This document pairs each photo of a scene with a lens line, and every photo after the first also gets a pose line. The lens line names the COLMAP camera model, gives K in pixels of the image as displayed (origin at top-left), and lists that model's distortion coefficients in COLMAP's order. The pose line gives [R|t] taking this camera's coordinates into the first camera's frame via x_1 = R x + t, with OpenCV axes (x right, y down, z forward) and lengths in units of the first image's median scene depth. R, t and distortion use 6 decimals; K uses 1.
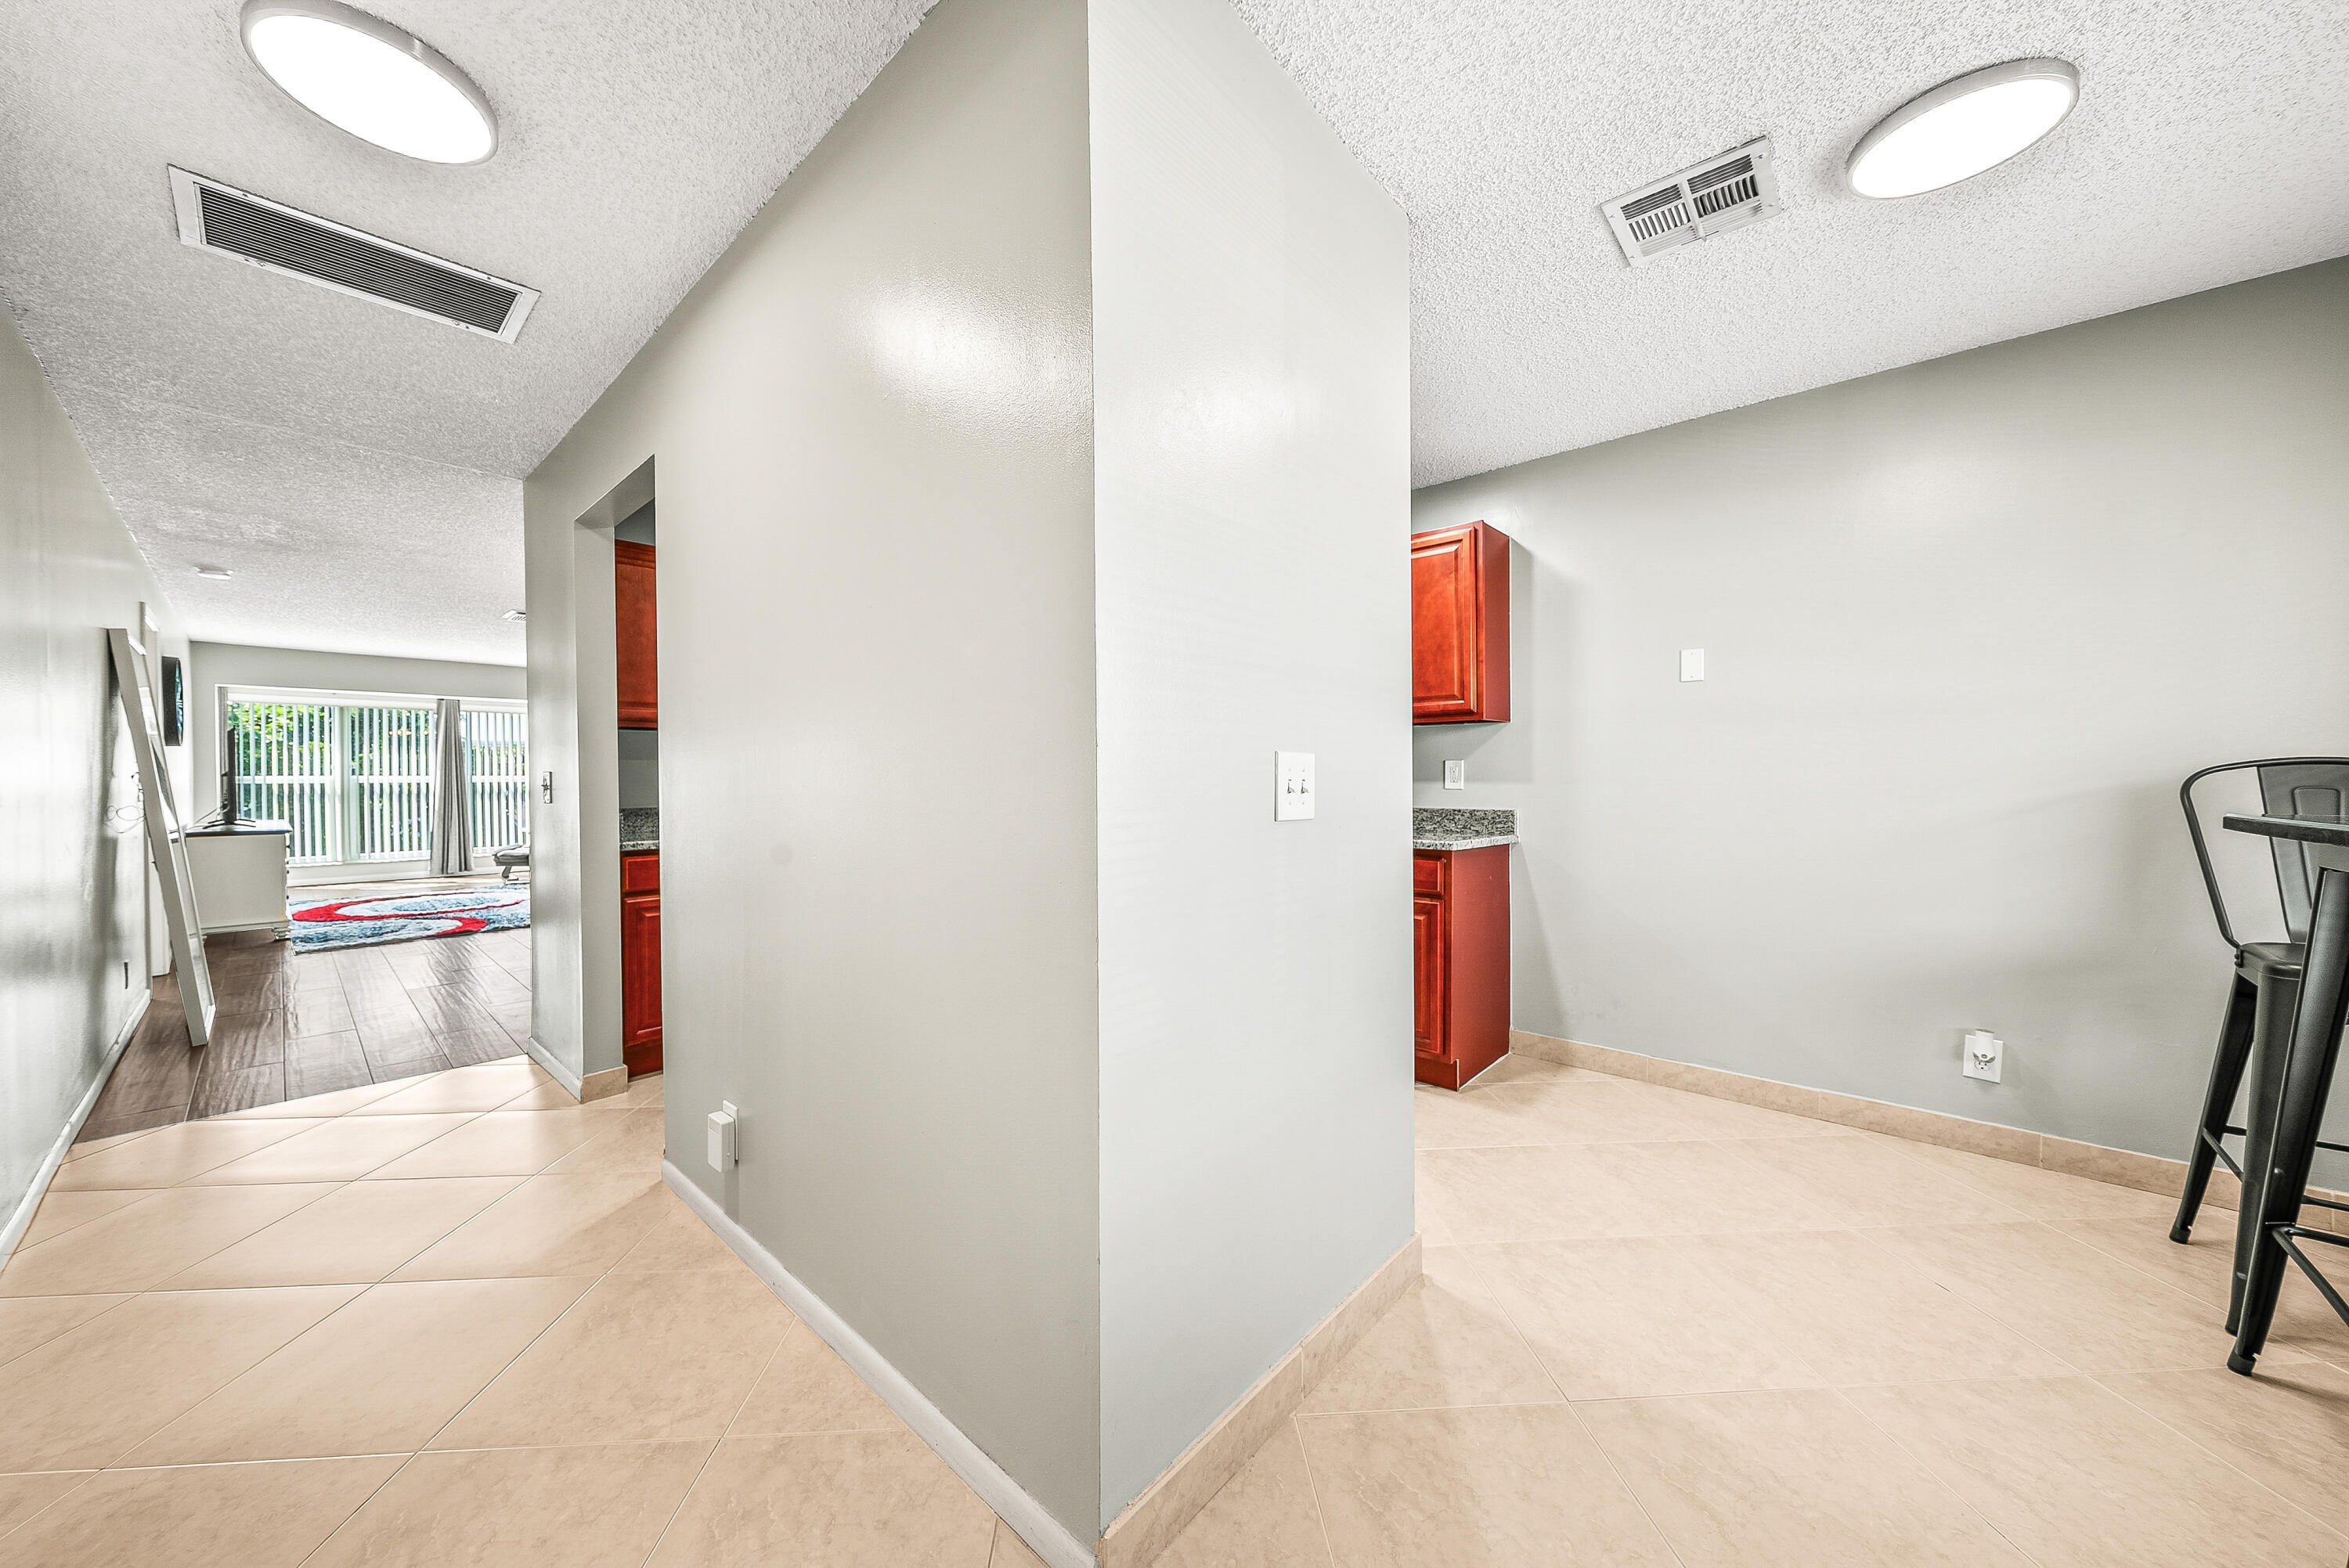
lens RADIAL K [[813.9, 0, 1167.3], [0, 813.9, 781.4], [0, 0, 1]] dist [-0.003615, -0.000095]
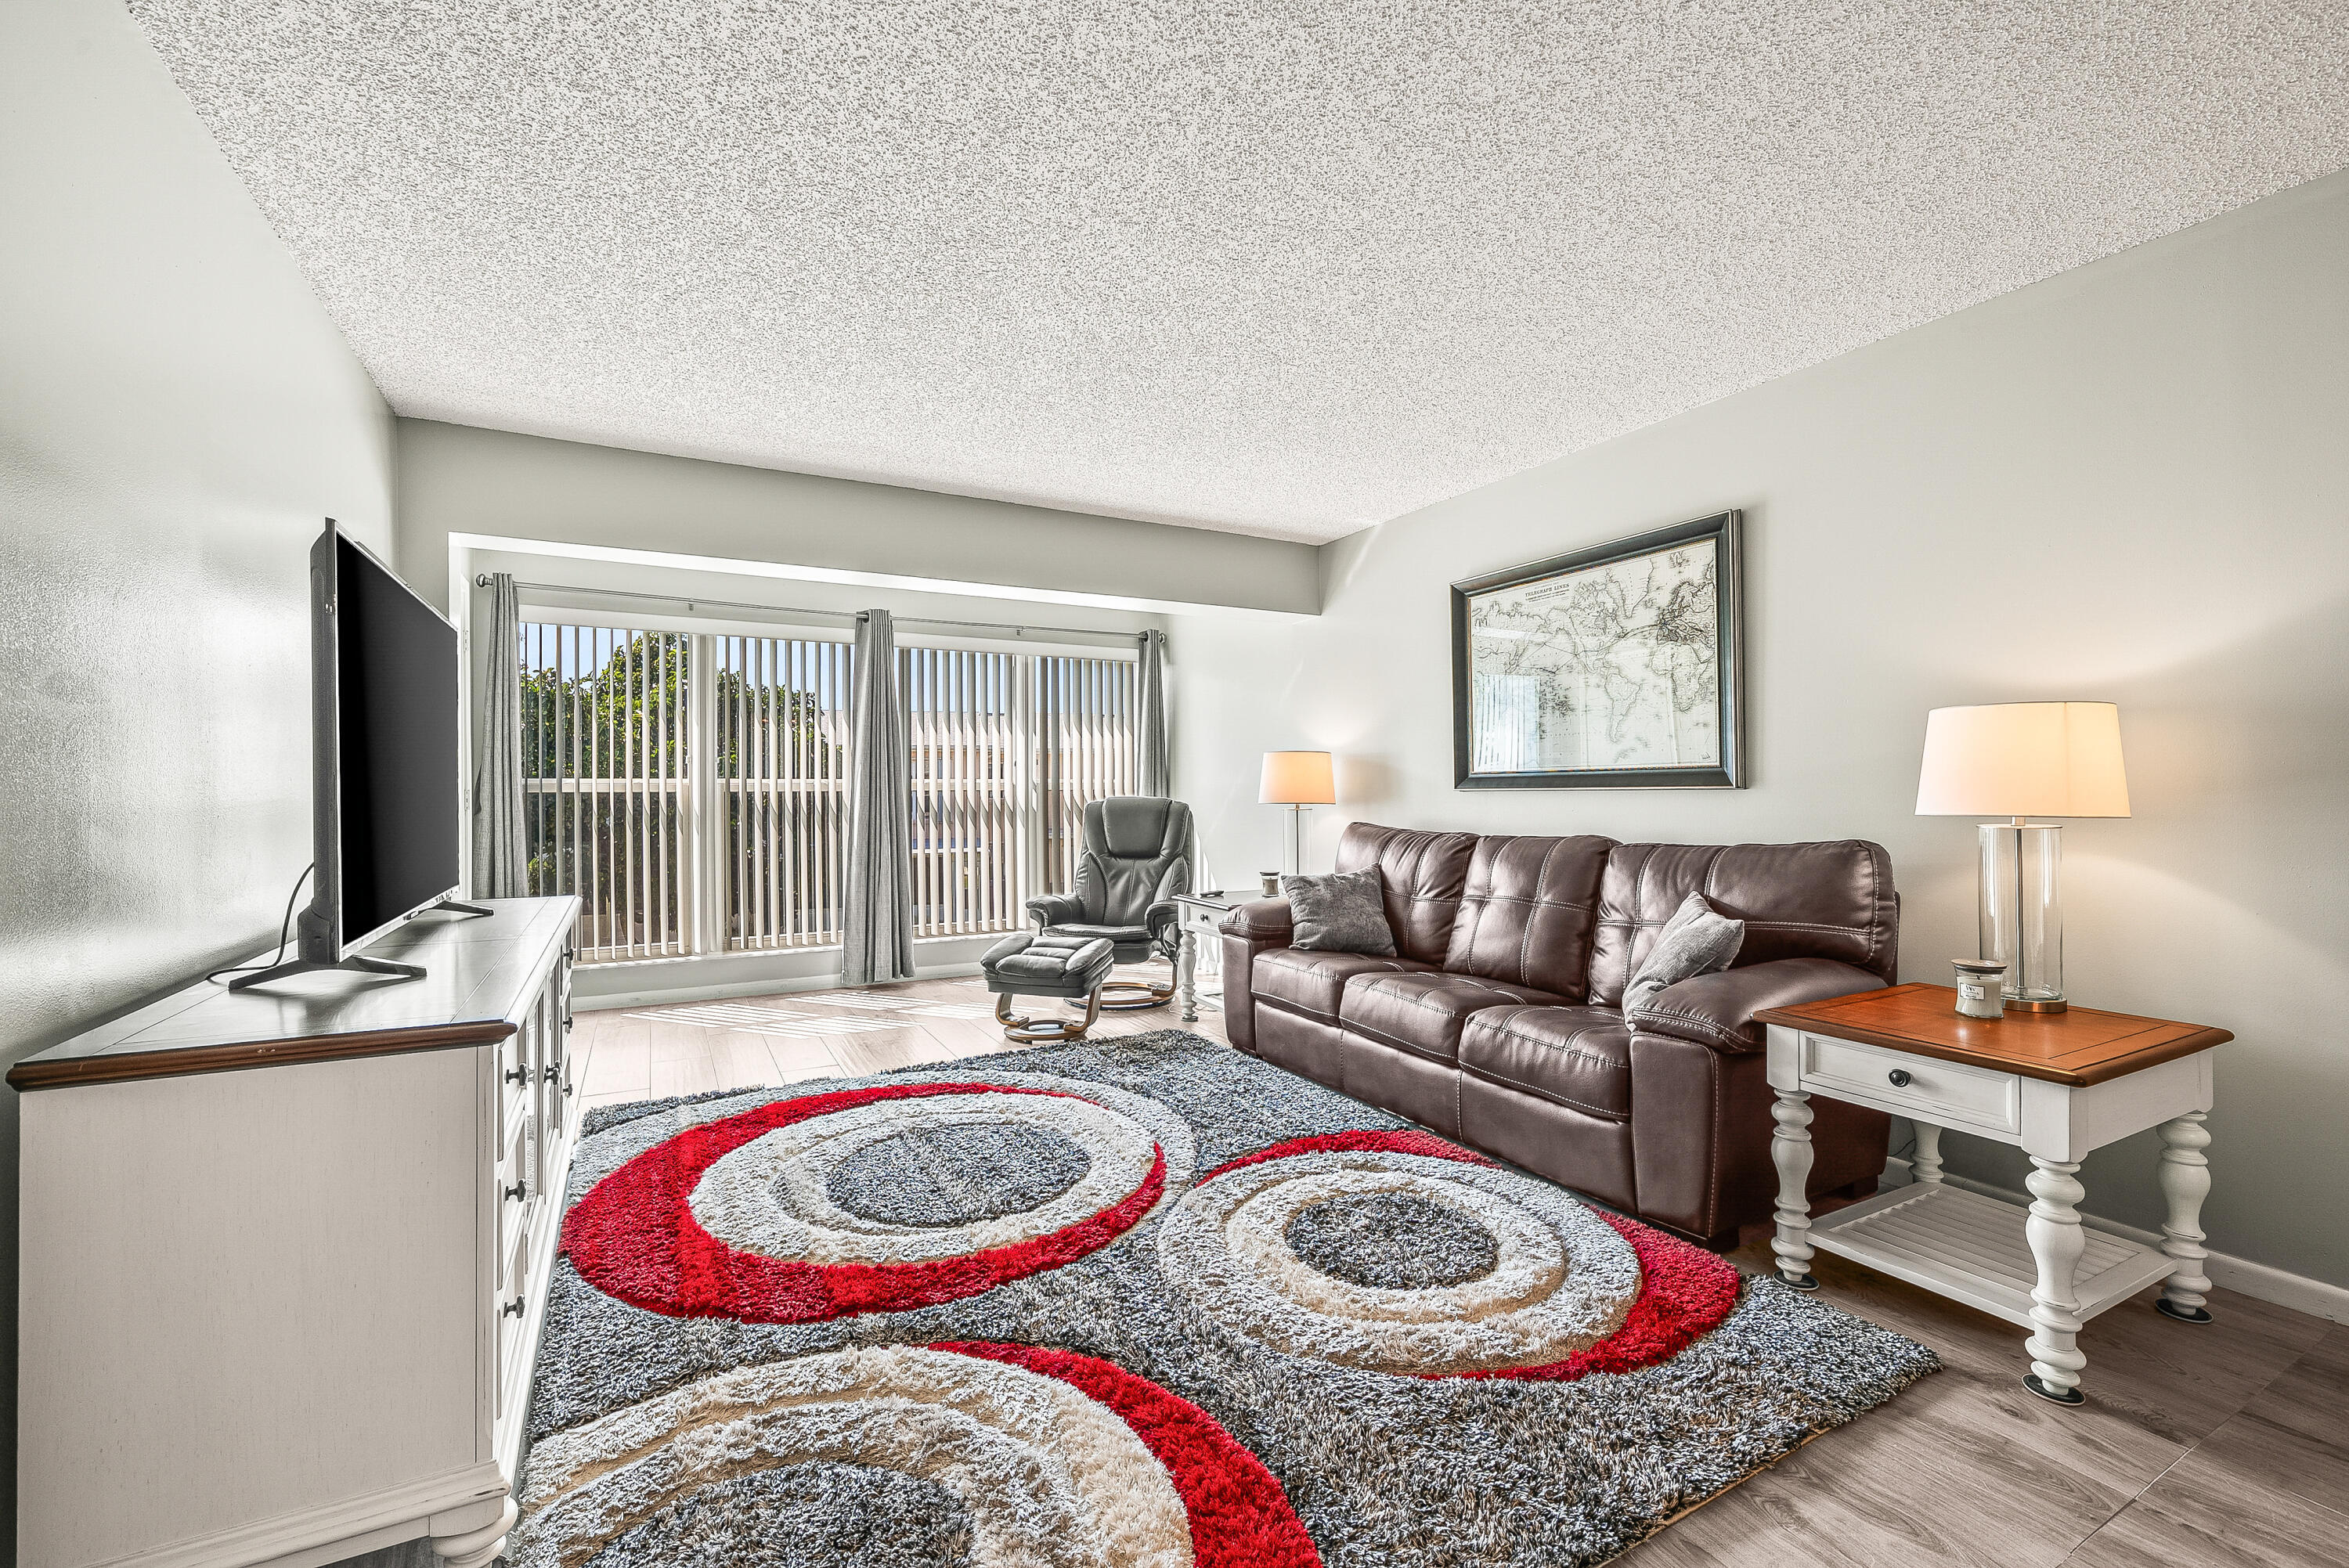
lens RADIAL K [[995.7, 0, 1158.1], [0, 995.7, 783.7], [0, 0, 1]] dist [-0.000865, 0.000065]
pose [[0.935473, -0.001551, -0.353394, -0.555298], [-0.001931, 0.999953, -0.009499, 0.001834], [0.353392, 0.009568, 0.935426, 0.541802]]
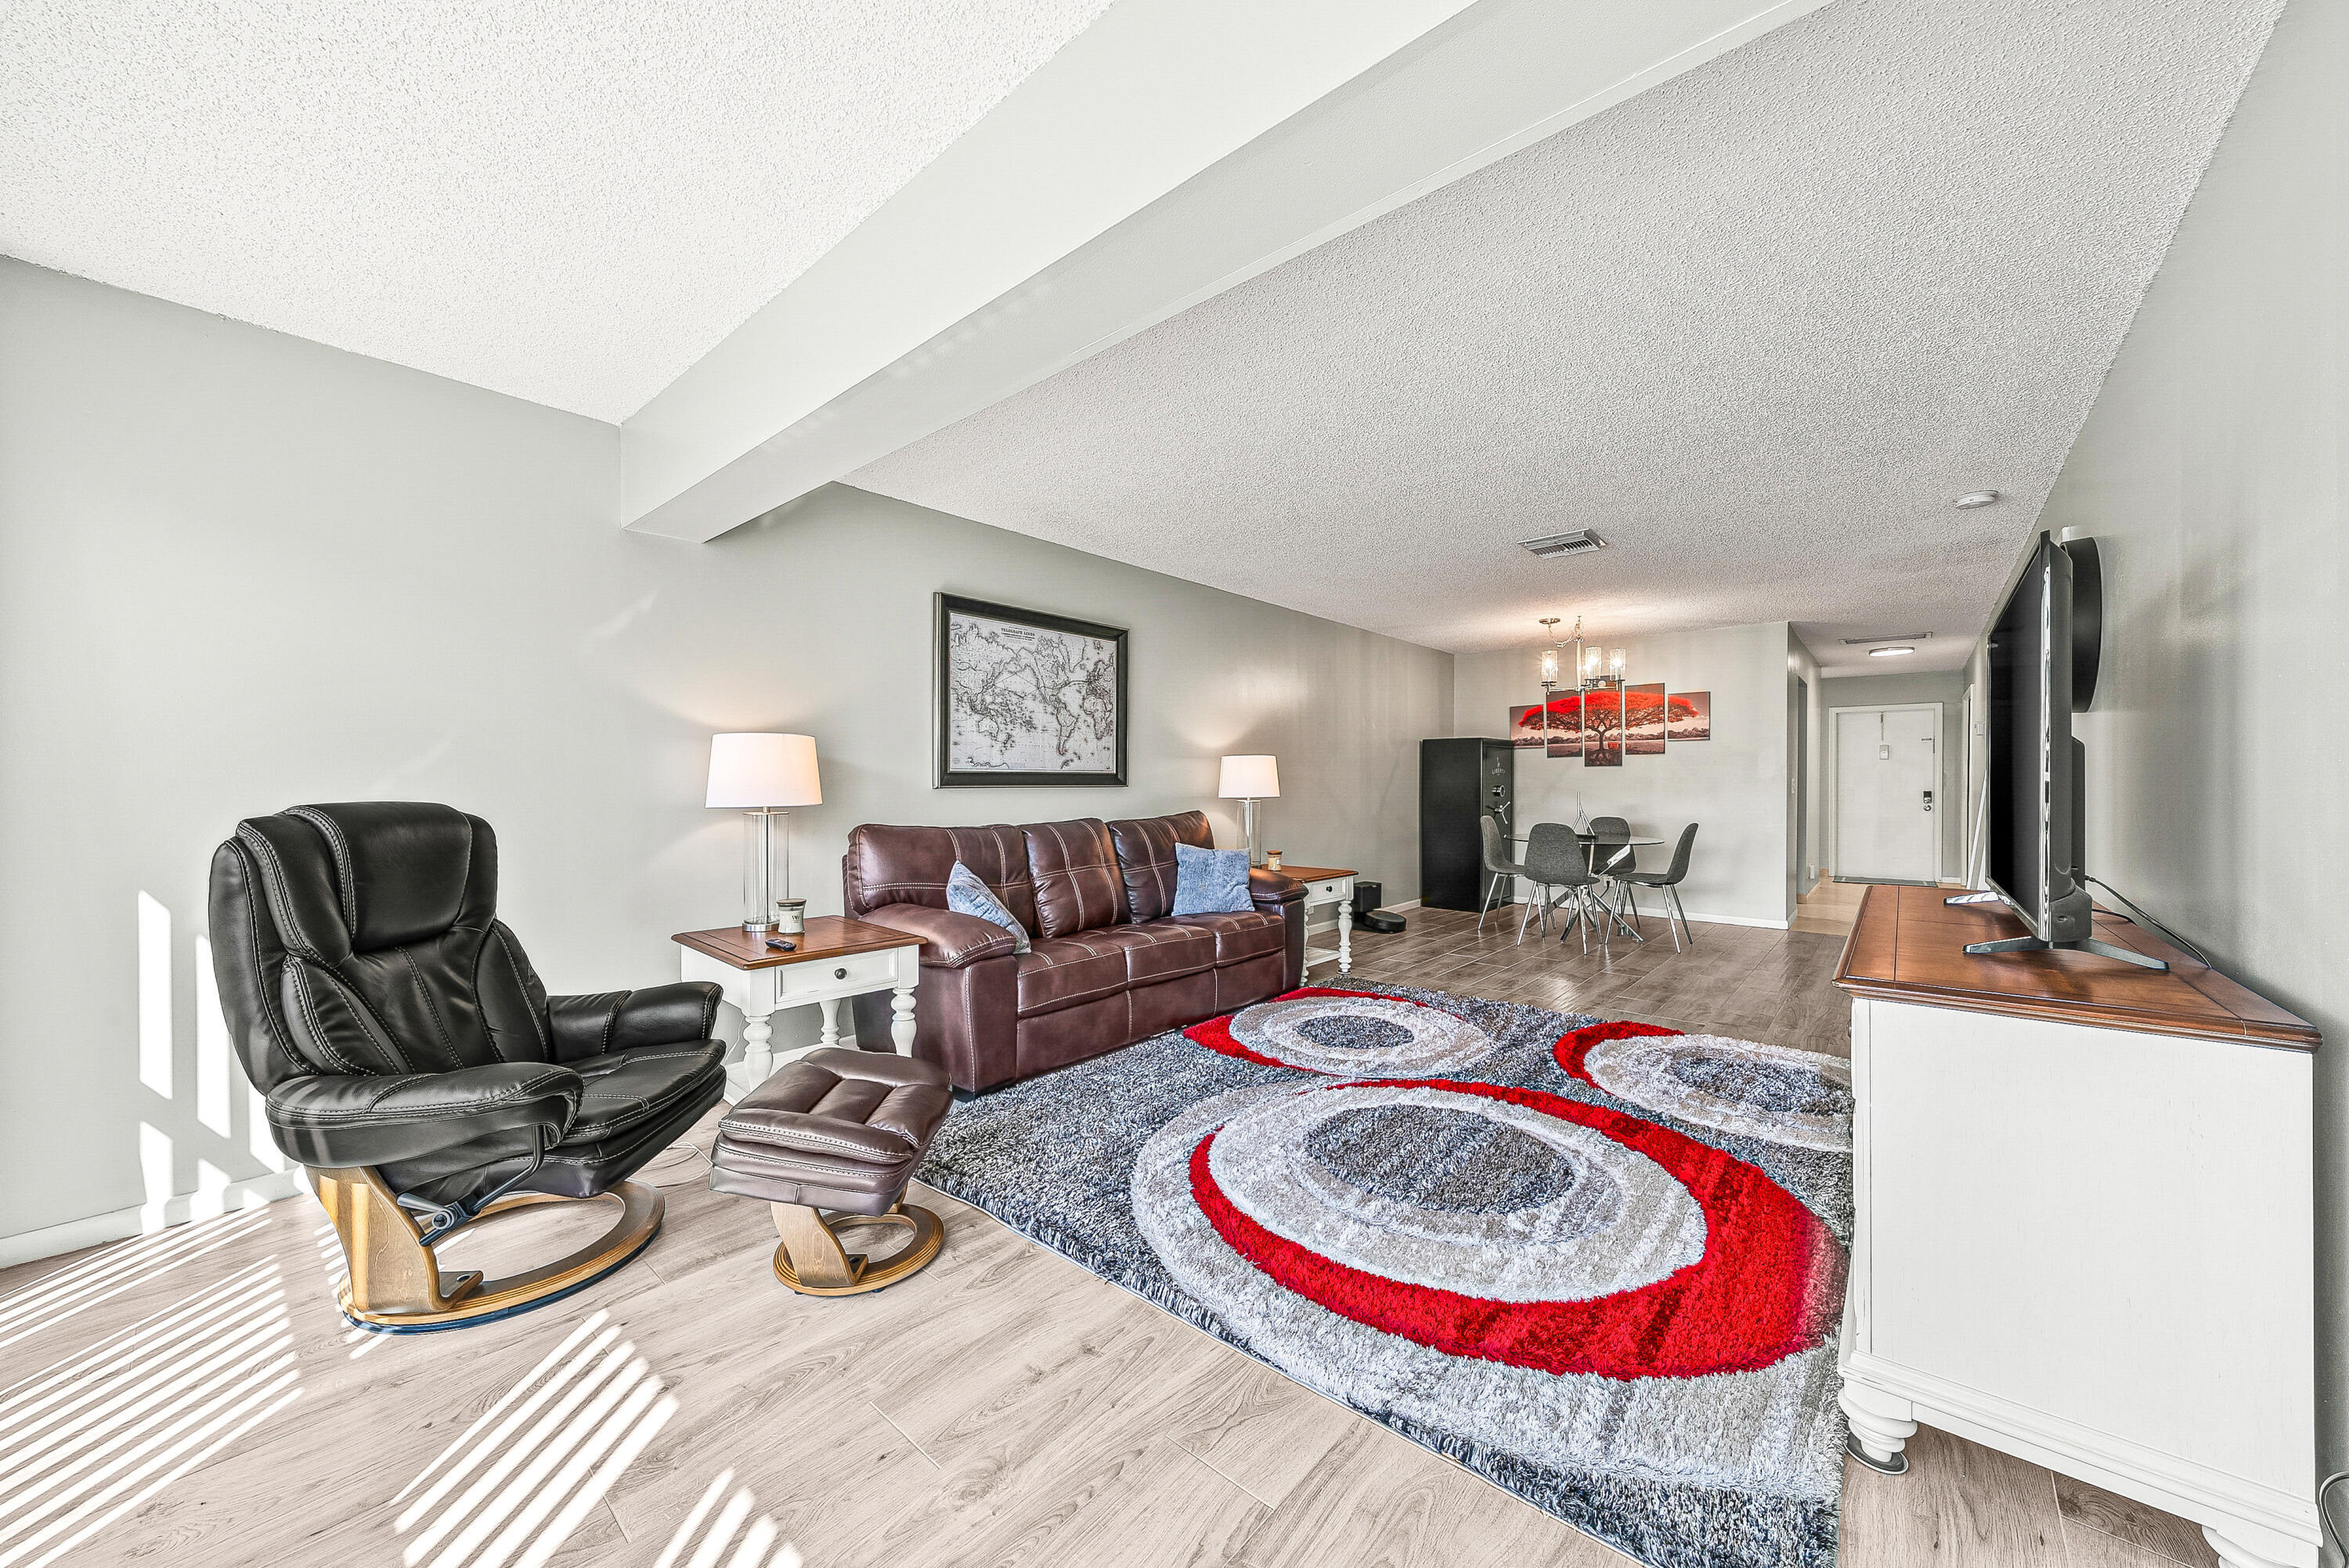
lens RADIAL K [[846.4, 0, 1174.5], [0, 846.4, 784.0], [0, 0, 1]] dist [0.000994, 0.000049]
pose [[-0.020522, 0.004951, 0.999777, -1.025759], [0.004542, 0.999978, -0.004859, 0.000914], [-0.999779, 0.004441, -0.020544, 0.928471]]
